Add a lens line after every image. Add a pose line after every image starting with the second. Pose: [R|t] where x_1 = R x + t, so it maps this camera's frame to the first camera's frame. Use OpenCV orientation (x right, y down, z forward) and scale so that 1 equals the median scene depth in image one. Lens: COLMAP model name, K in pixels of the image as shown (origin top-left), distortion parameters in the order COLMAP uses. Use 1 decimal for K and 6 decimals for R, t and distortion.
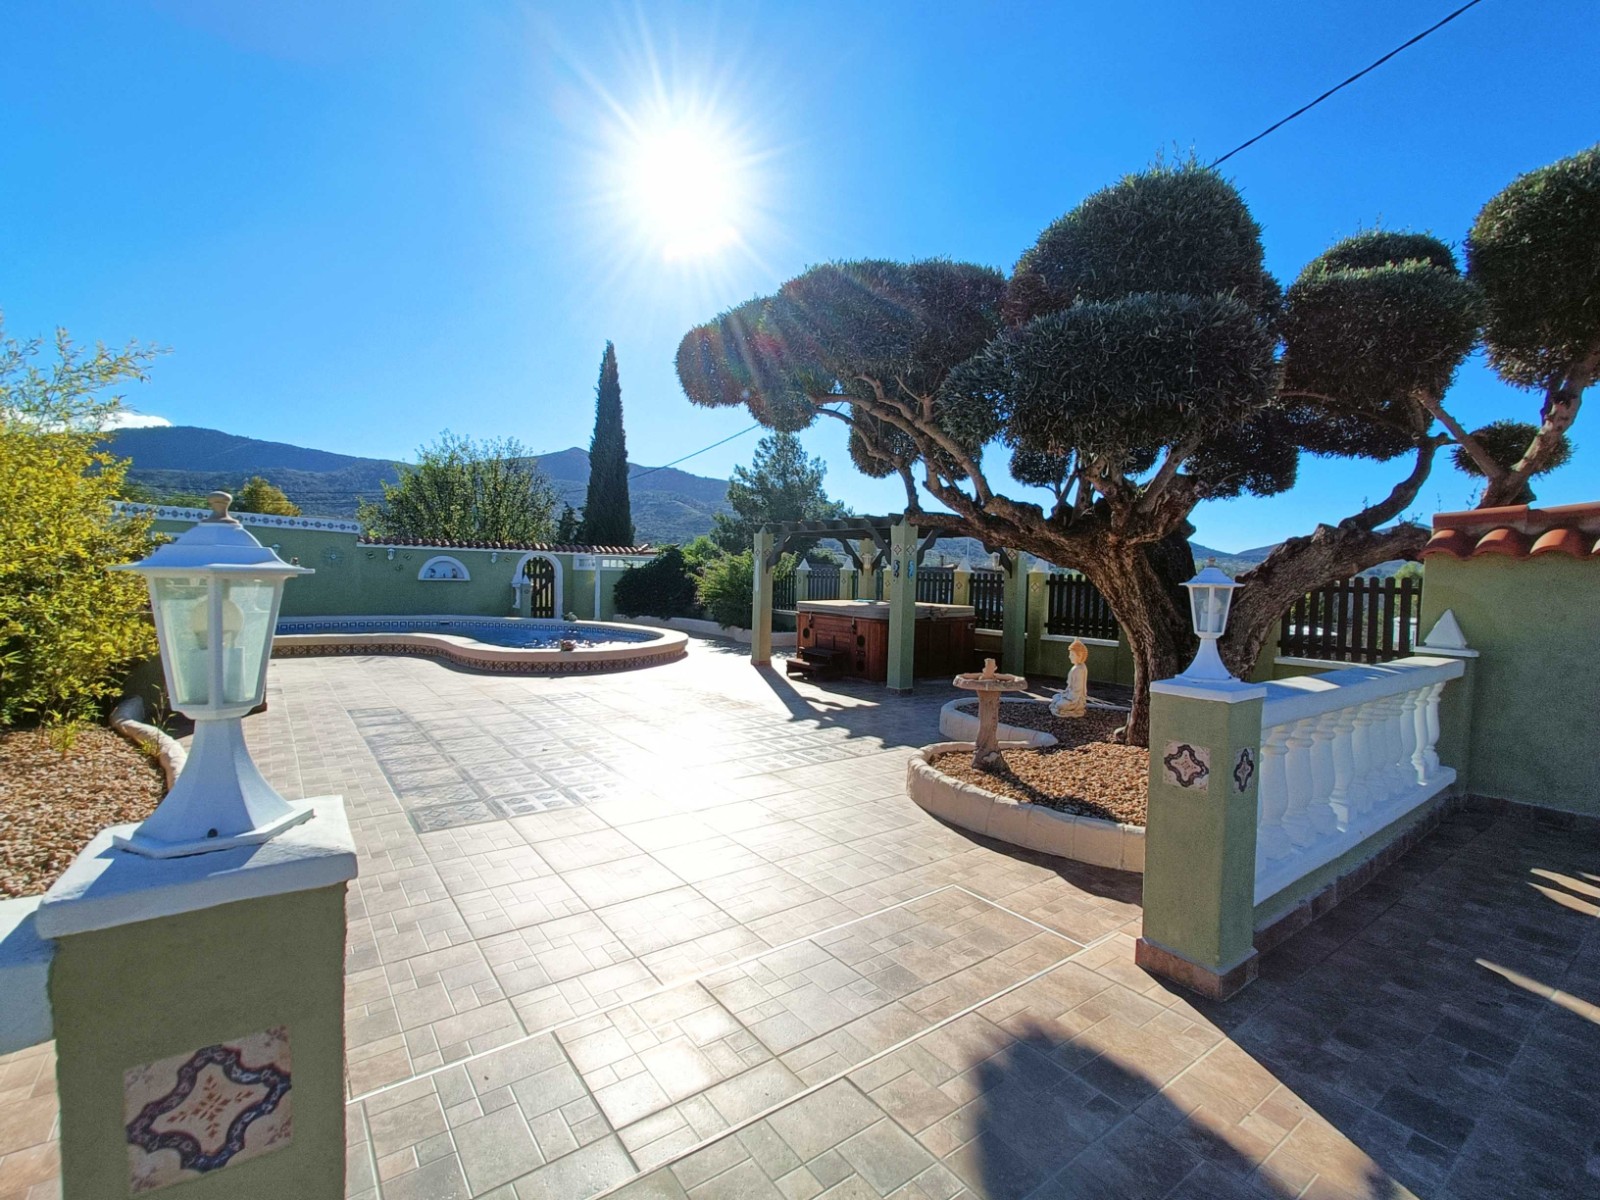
lens RADIAL K [[719.4, 0, 800.0], [0, 719.4, 603.5], [0, 0, 1]] dist [0.003562, 0.000380]
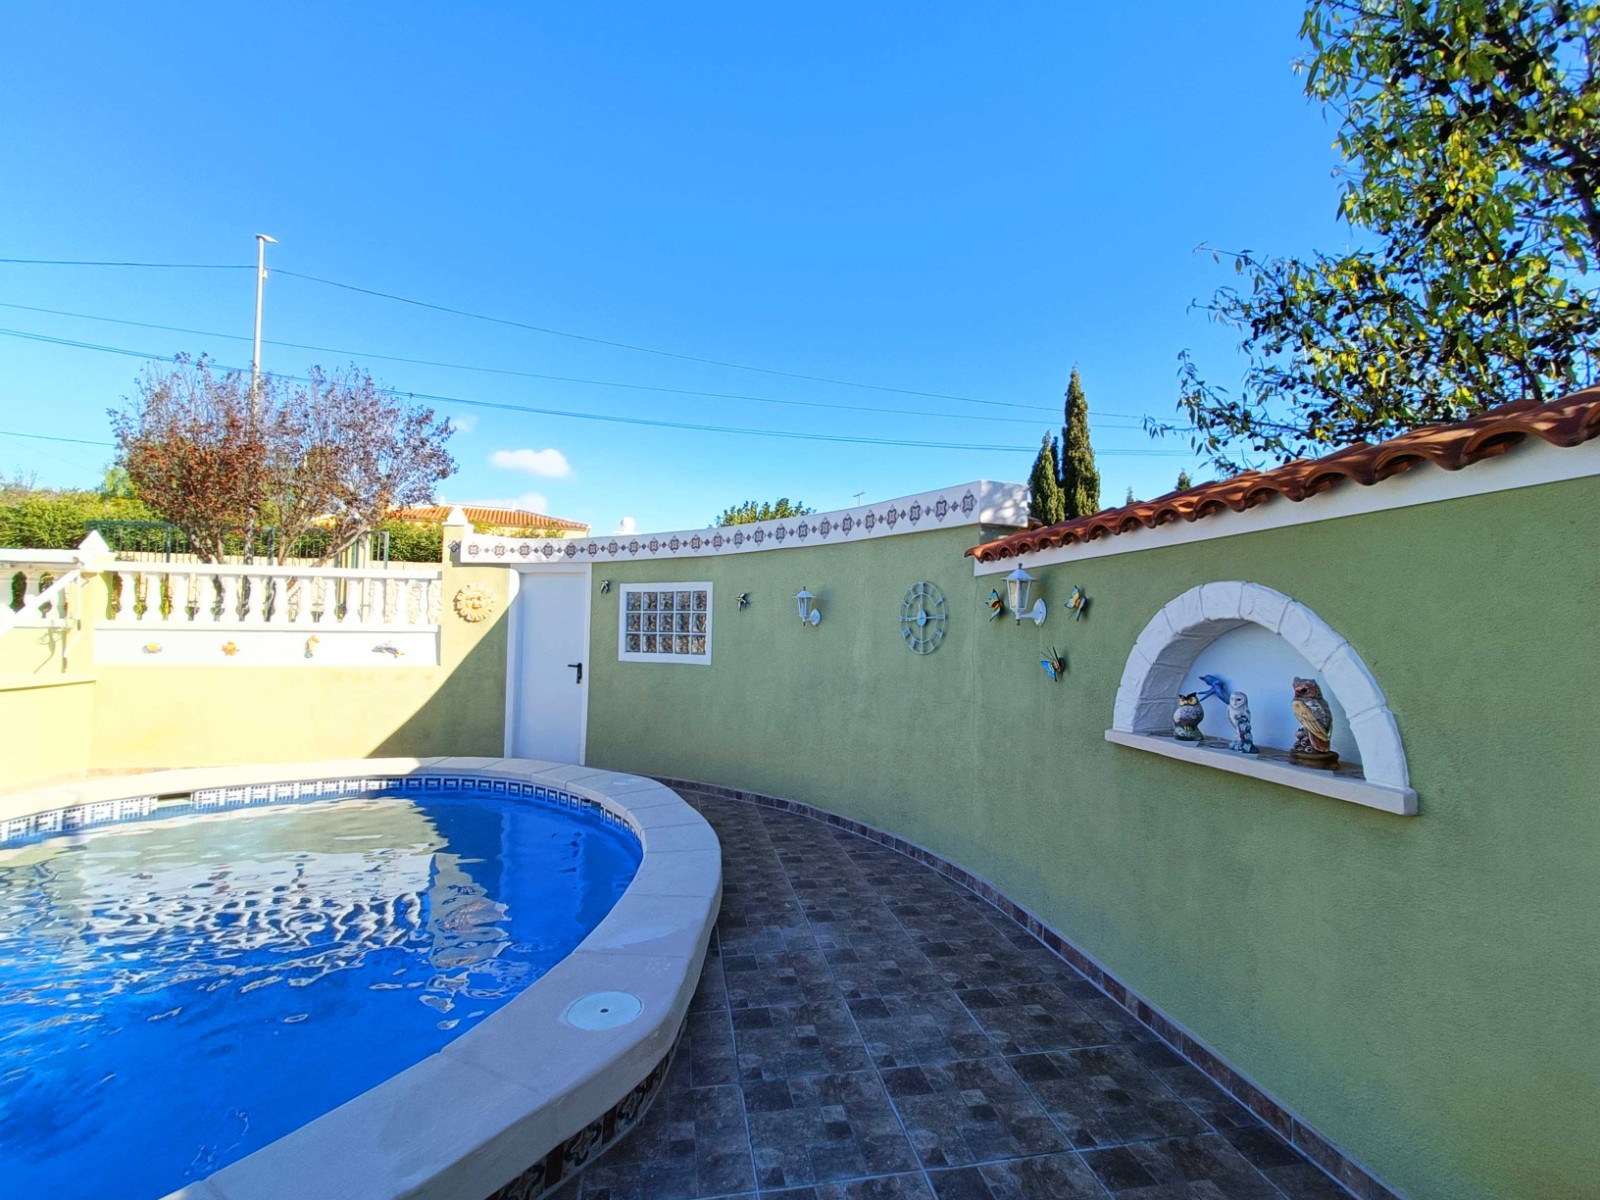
lens RADIAL K [[719.4, 0, 800.0], [0, 719.4, 603.5], [0, 0, 1]] dist [0.003562, 0.000380]
pose [[-0.367689, -0.059670, -0.928033, -0.611840], [-0.054823, 0.997595, -0.042422, -0.092007], [0.928332, 0.035279, -0.370075, 1.735987]]
